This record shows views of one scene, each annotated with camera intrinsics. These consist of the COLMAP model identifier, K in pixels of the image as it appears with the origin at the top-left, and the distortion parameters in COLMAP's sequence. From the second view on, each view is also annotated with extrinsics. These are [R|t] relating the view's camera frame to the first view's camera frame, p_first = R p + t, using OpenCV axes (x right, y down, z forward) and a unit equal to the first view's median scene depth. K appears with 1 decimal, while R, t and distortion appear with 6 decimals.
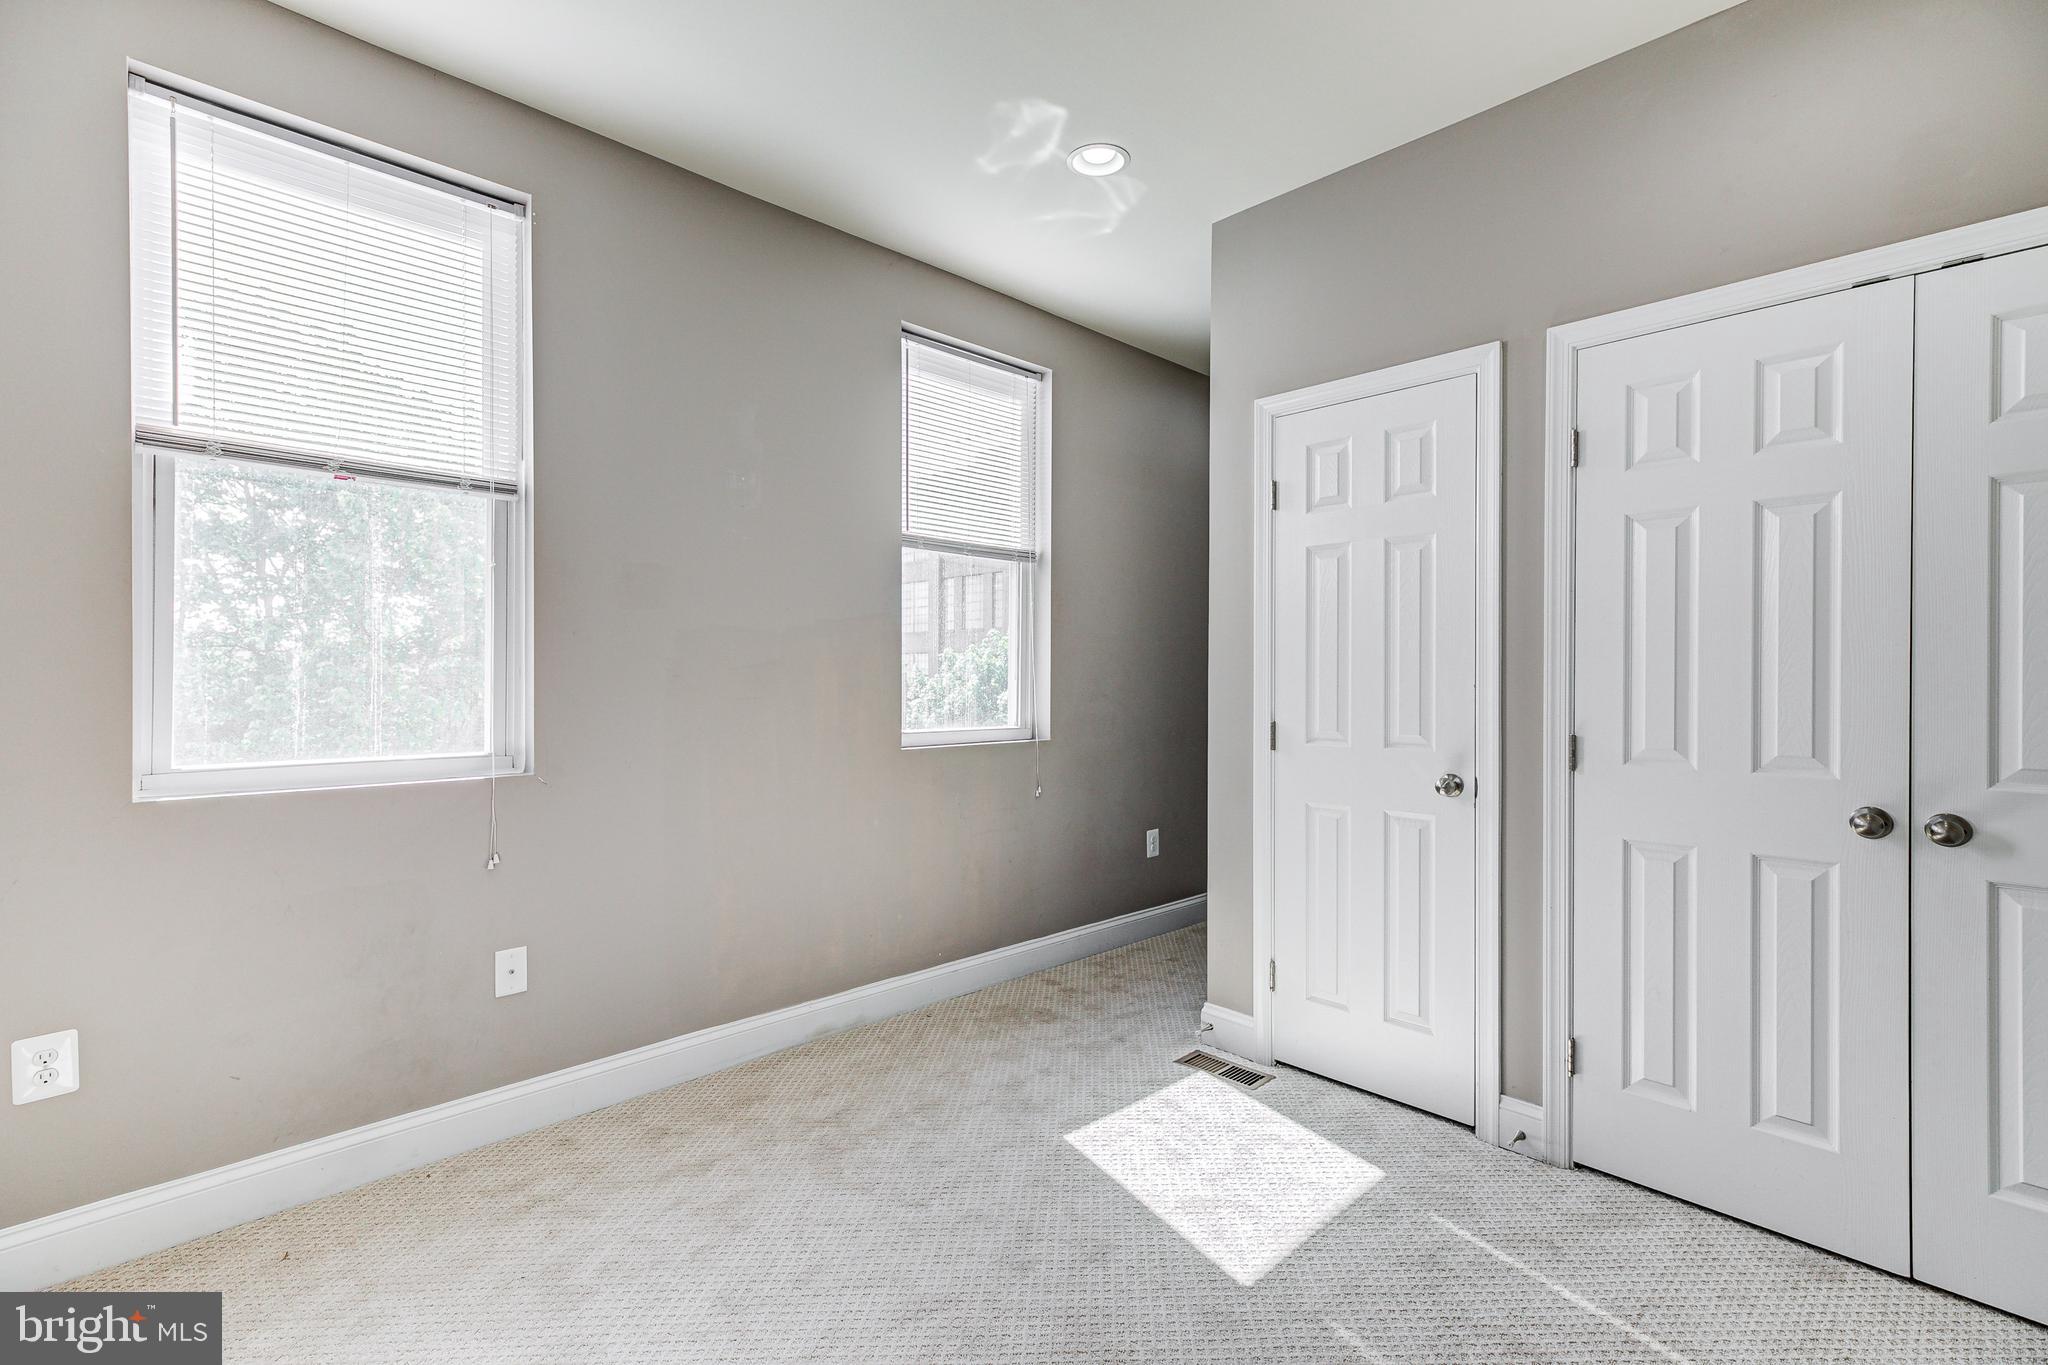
lens RADIAL K [[925.7, 0, 1041.9], [0, 925.7, 682.2], [0, 0, 1]] dist [0.011214, -0.000948]
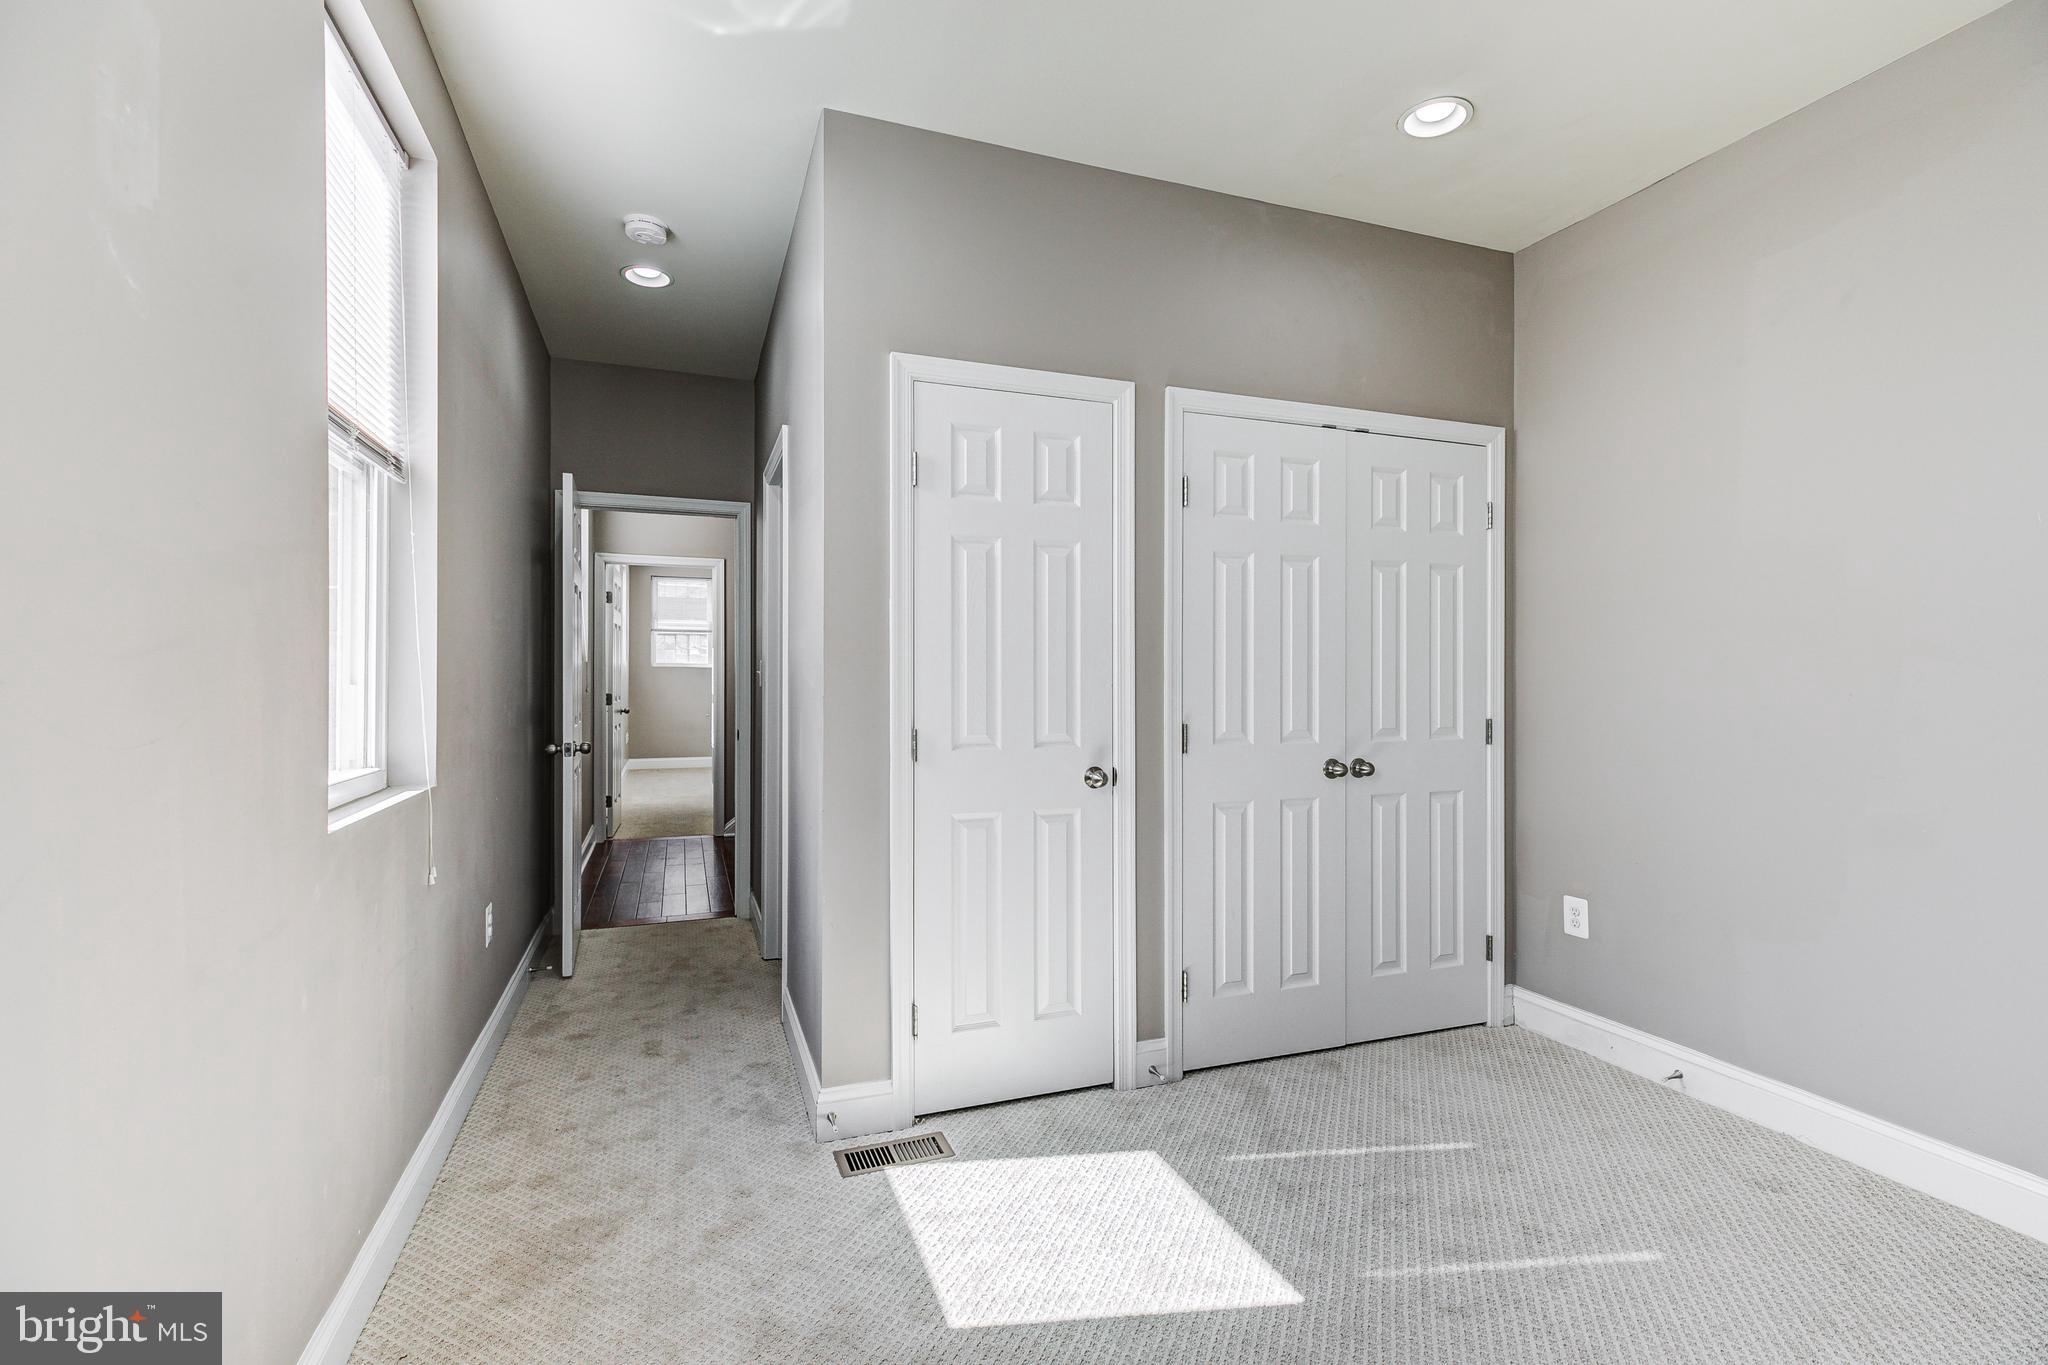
lens RADIAL K [[925.7, 0, 1026.4], [0, 925.7, 681.7], [0, 0, 1]] dist [0.011214, -0.000948]
pose [[0.409202, -0.008212, 0.912407, -0.582923], [0.005848, 0.999963, 0.006378, -0.008275], [-0.912425, 0.002726, 0.409235, 0.637631]]
